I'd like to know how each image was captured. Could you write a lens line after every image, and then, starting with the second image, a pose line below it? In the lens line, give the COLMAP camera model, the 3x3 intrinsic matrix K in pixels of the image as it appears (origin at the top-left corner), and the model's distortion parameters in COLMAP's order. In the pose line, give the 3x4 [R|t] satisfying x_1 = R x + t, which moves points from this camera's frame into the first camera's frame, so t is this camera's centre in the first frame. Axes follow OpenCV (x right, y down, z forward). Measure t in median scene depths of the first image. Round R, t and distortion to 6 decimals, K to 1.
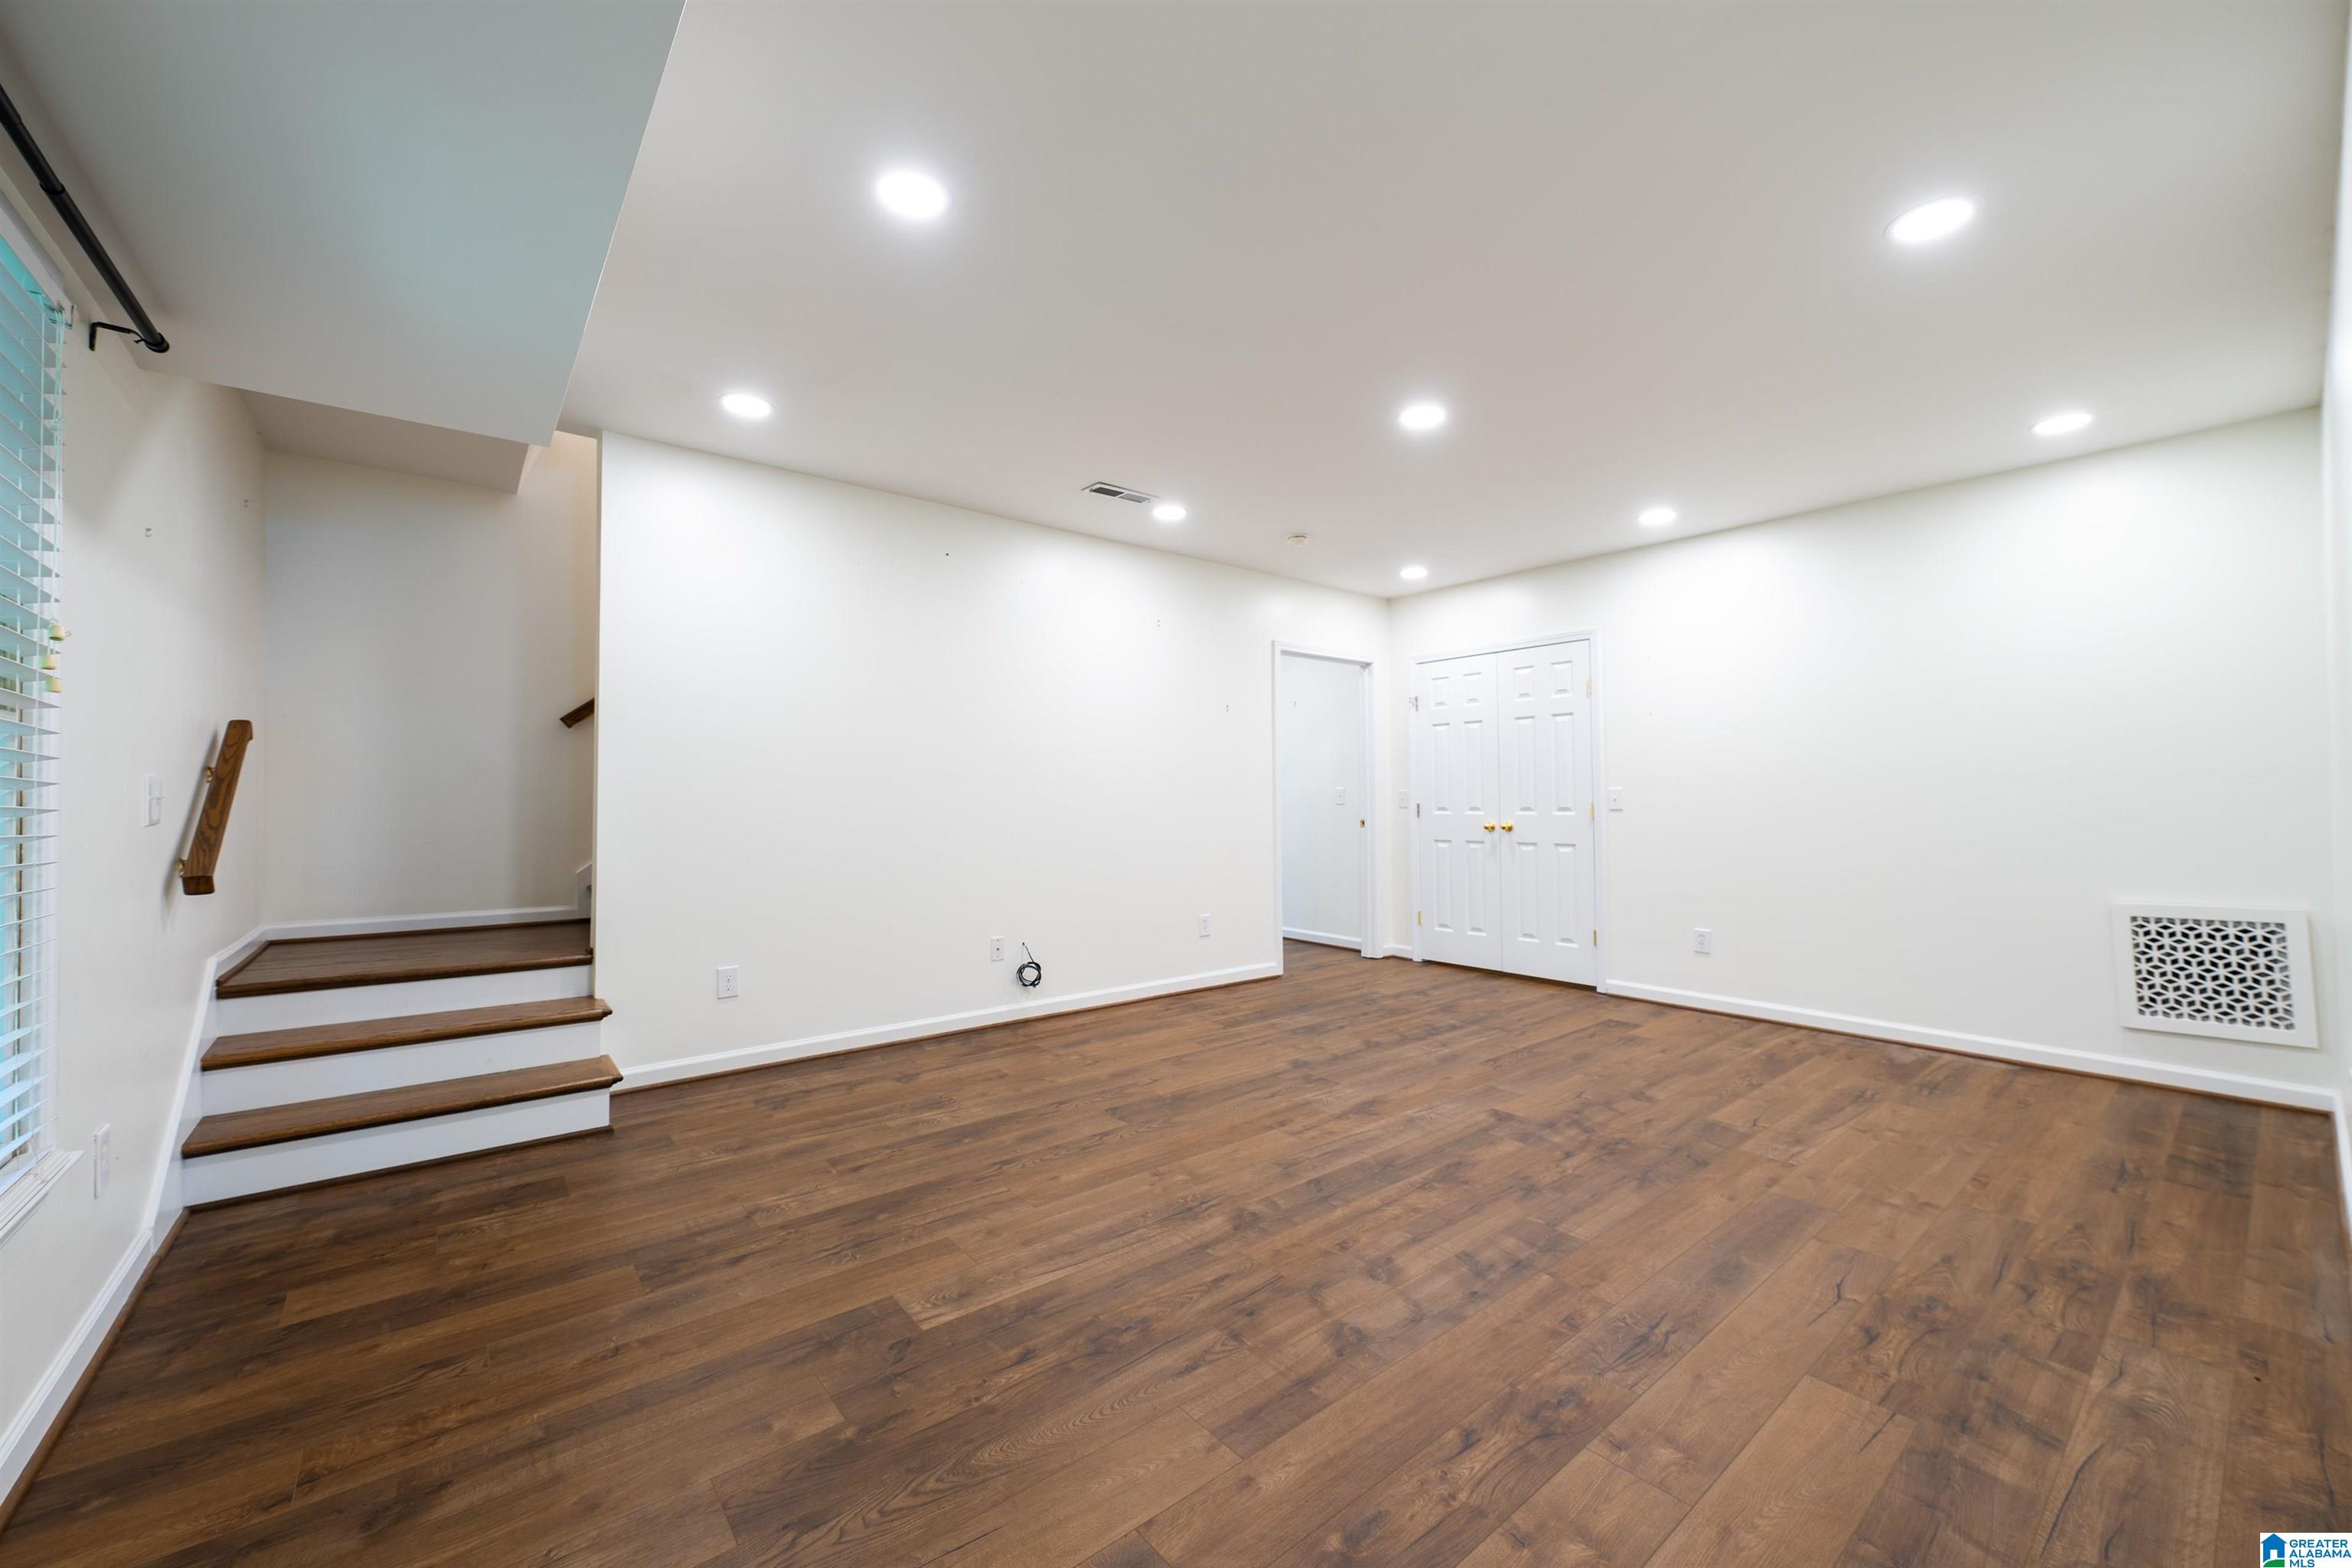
lens RADIAL K [[916.6, 0, 1176.0], [0, 916.6, 784.0], [0, 0, 1]] dist [0.000040, -0.000359]
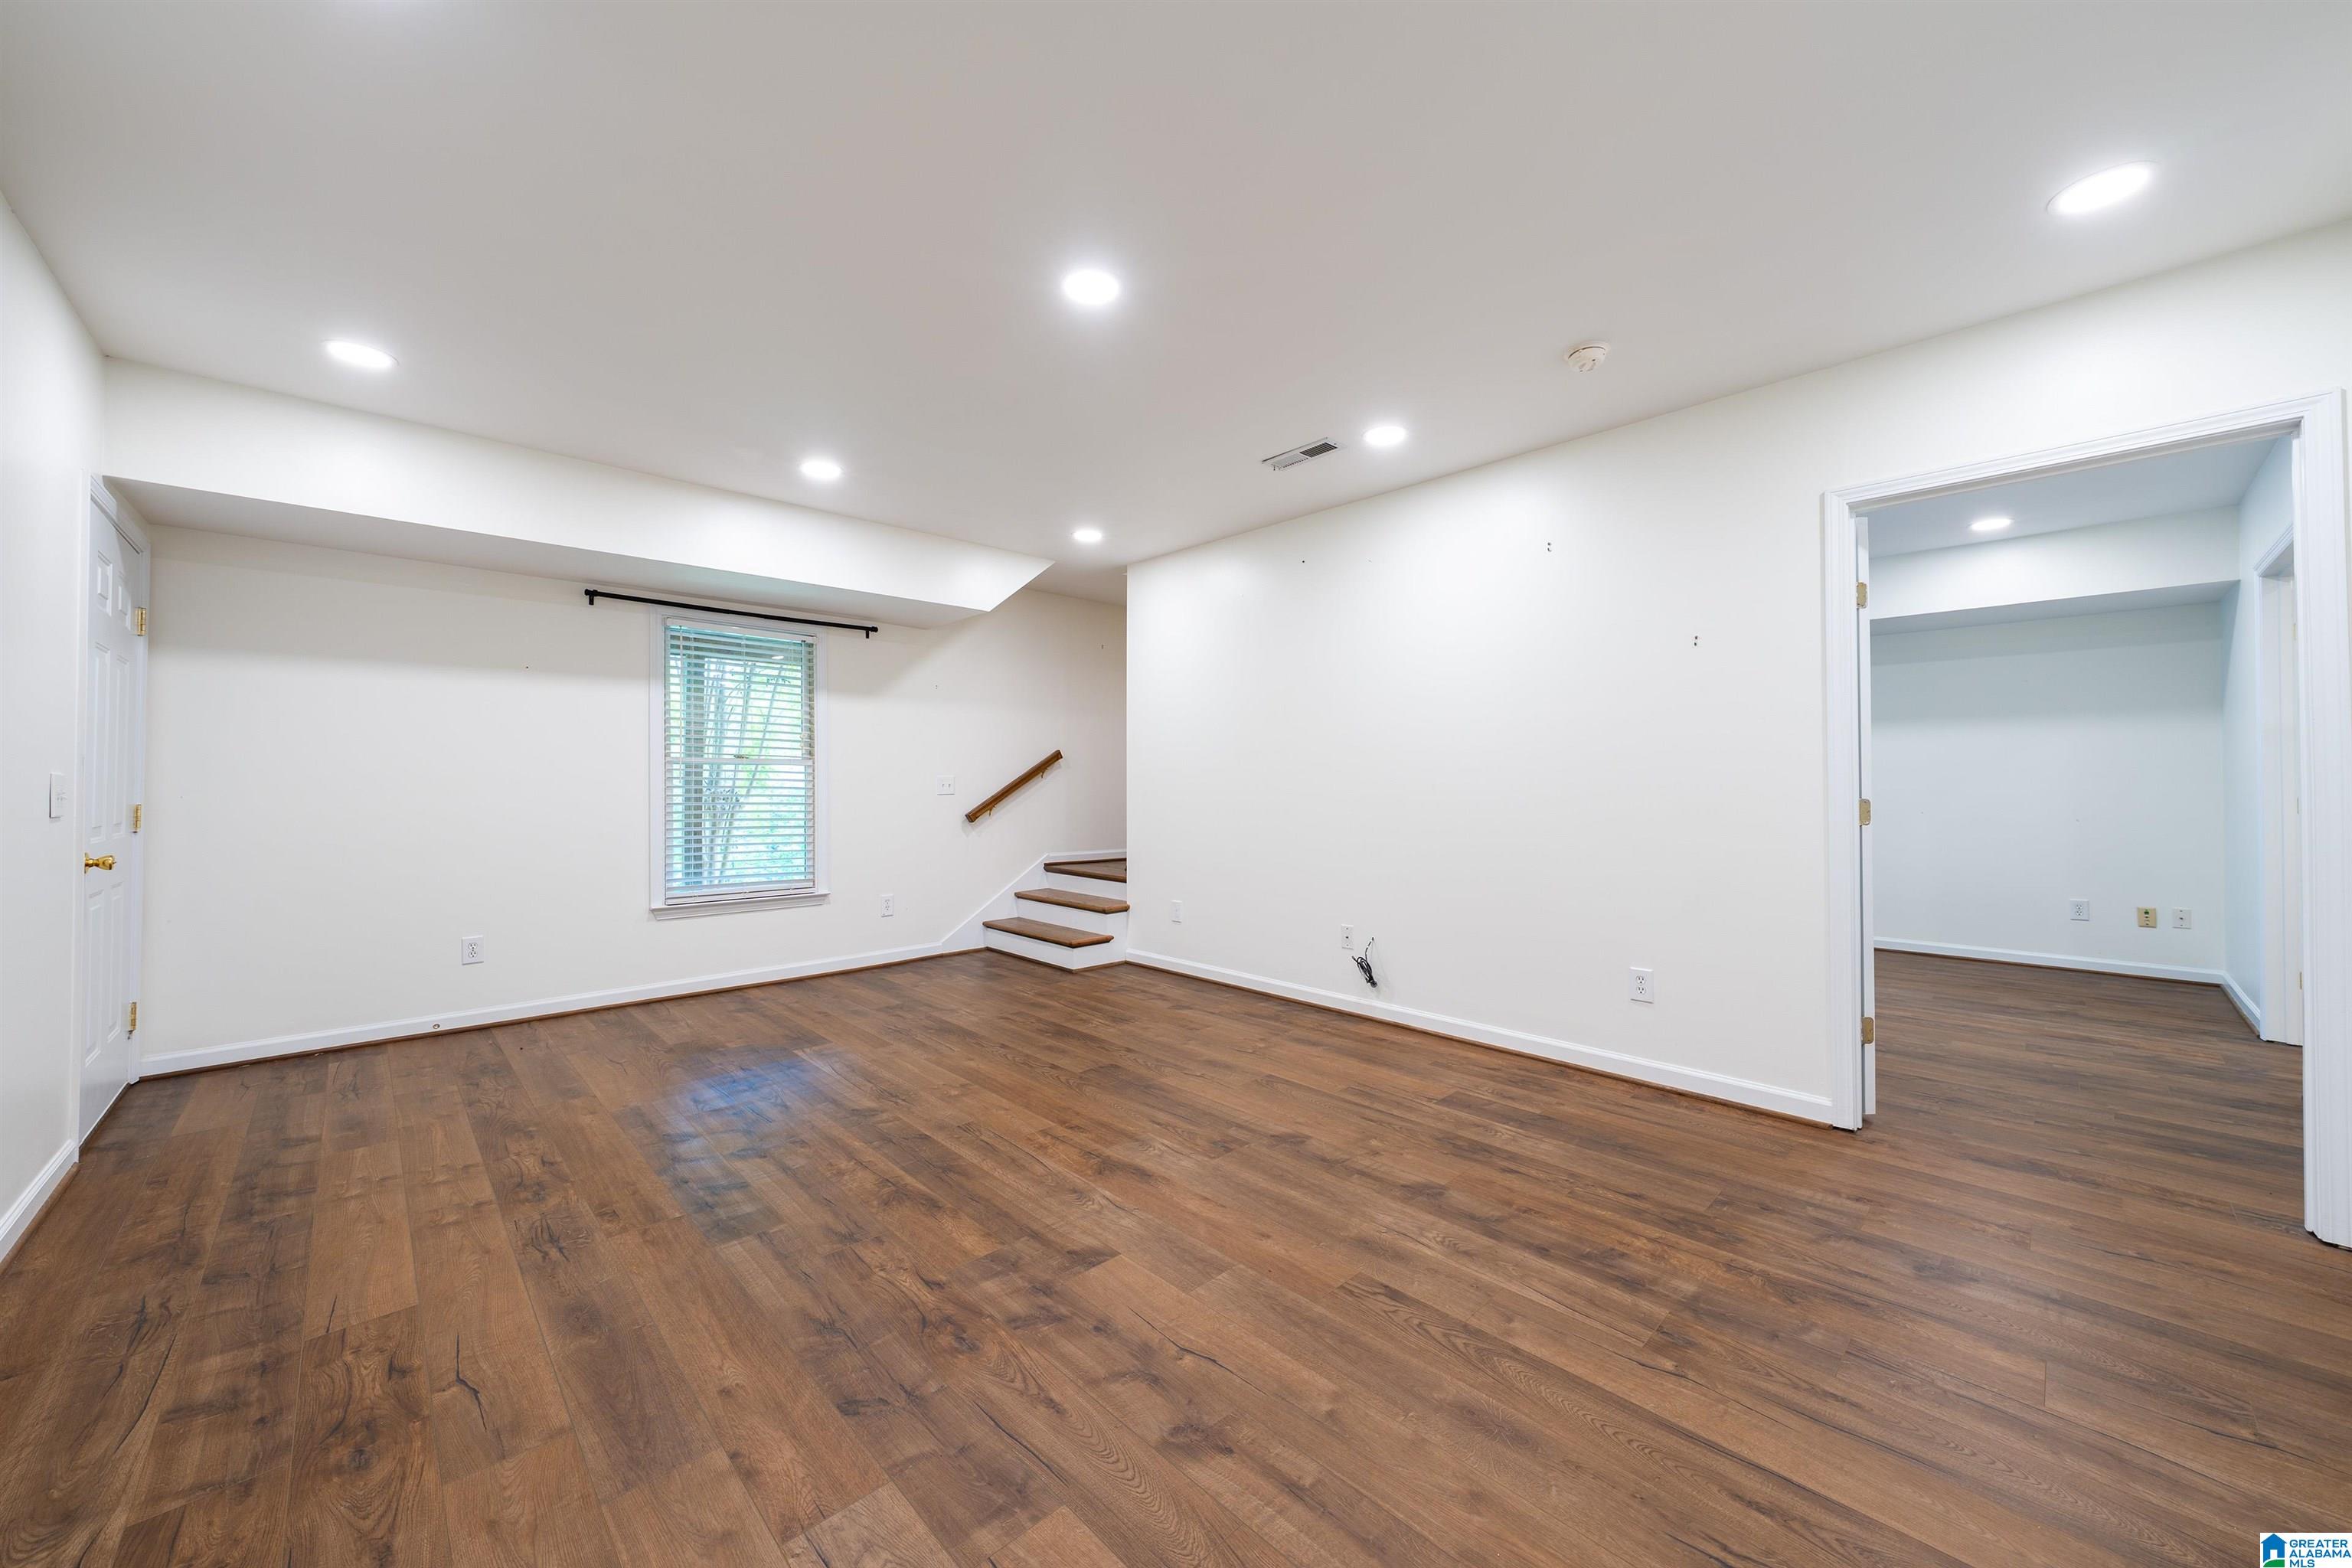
lens RADIAL K [[861.0, 0, 1175.0], [0, 861.0, 777.0], [0, 0, 1]] dist [-0.000876, 0.000367]
pose [[0.075788, -0.006651, -0.997102, 1.176761], [0.010980, 0.999923, -0.005835, 0.015011], [0.997063, -0.010506, 0.075855, 1.203830]]
